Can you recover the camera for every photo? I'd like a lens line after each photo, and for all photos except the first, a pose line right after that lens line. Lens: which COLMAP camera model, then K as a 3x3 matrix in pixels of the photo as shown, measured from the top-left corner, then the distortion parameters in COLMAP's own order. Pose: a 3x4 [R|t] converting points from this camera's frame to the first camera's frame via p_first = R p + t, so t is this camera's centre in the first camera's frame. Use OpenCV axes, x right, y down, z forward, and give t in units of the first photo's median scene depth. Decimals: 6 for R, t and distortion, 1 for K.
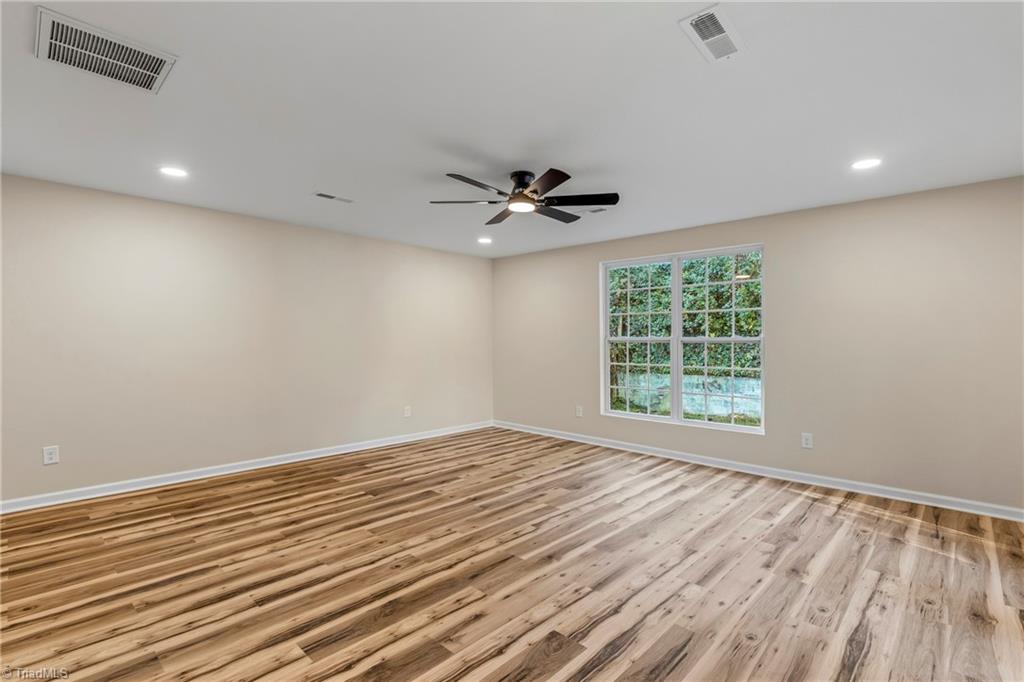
lens RADIAL K [[473.4, 0, 510.8], [0, 473.4, 338.8], [0, 0, 1]] dist [0.001899, -0.000840]
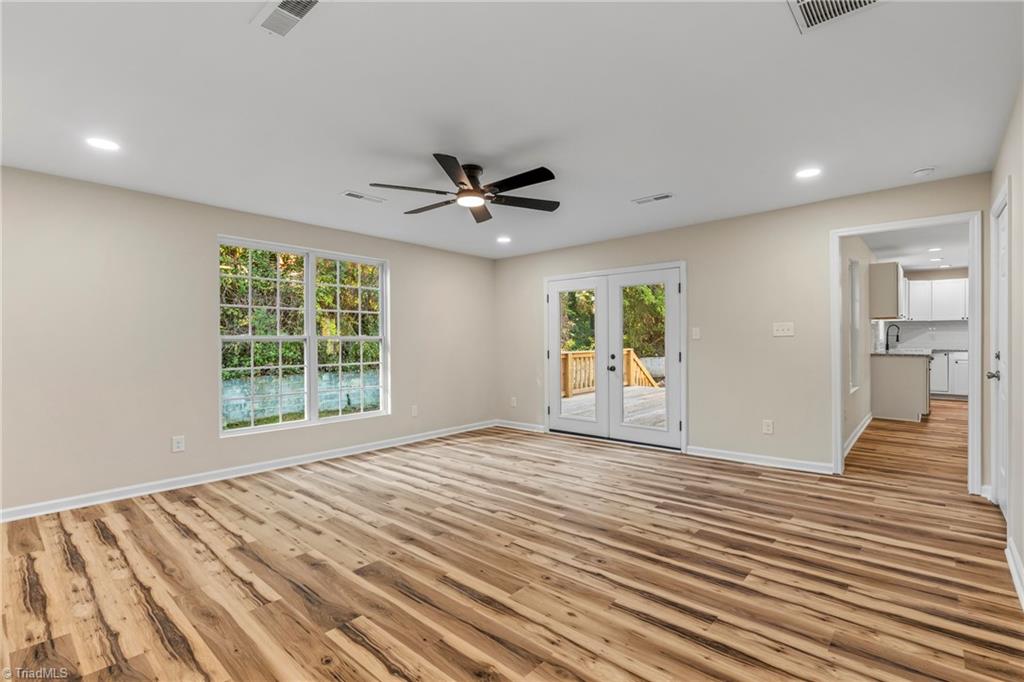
lens RADIAL K [[473.4, 0, 510.8], [0, 473.4, 338.8], [0, 0, 1]] dist [0.001899, -0.000840]
pose [[-0.032813, 0.002932, 0.999457, -0.990776], [0.000396, 0.999996, -0.002921, 0.009093], [-0.999461, 0.000300, -0.032814, 0.976788]]
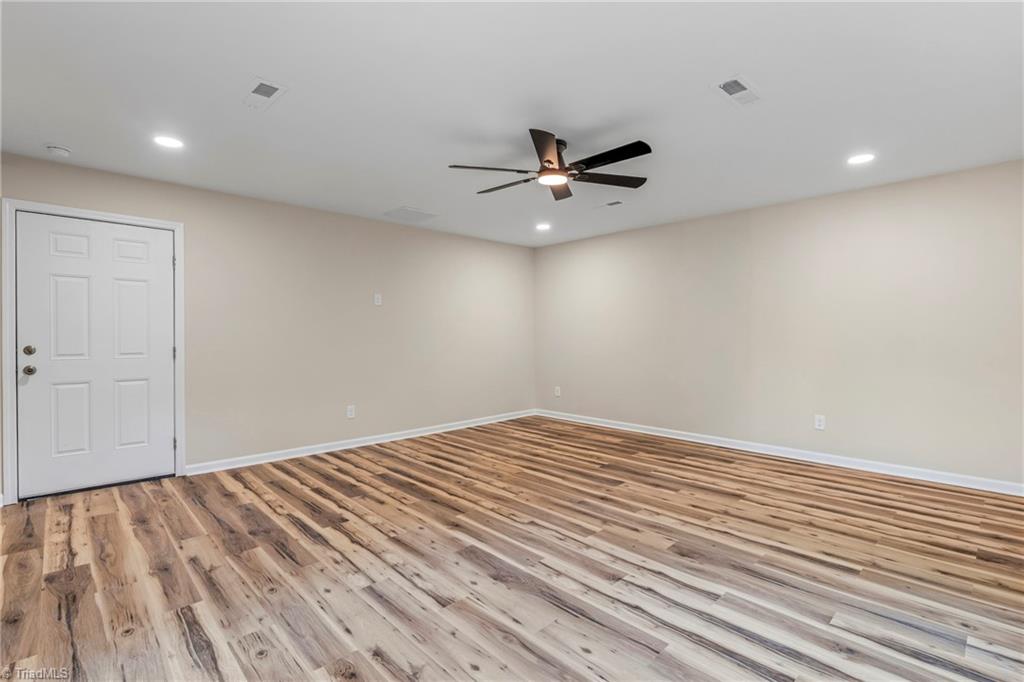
lens RADIAL K [[473.4, 0, 510.8], [0, 473.4, 338.8], [0, 0, 1]] dist [0.001899, -0.000840]
pose [[-0.046473, 0.010560, -0.998864, 0.969487], [0.011267, 0.999886, 0.010047, 0.018310], [0.998856, -0.010787, -0.046587, 0.986112]]
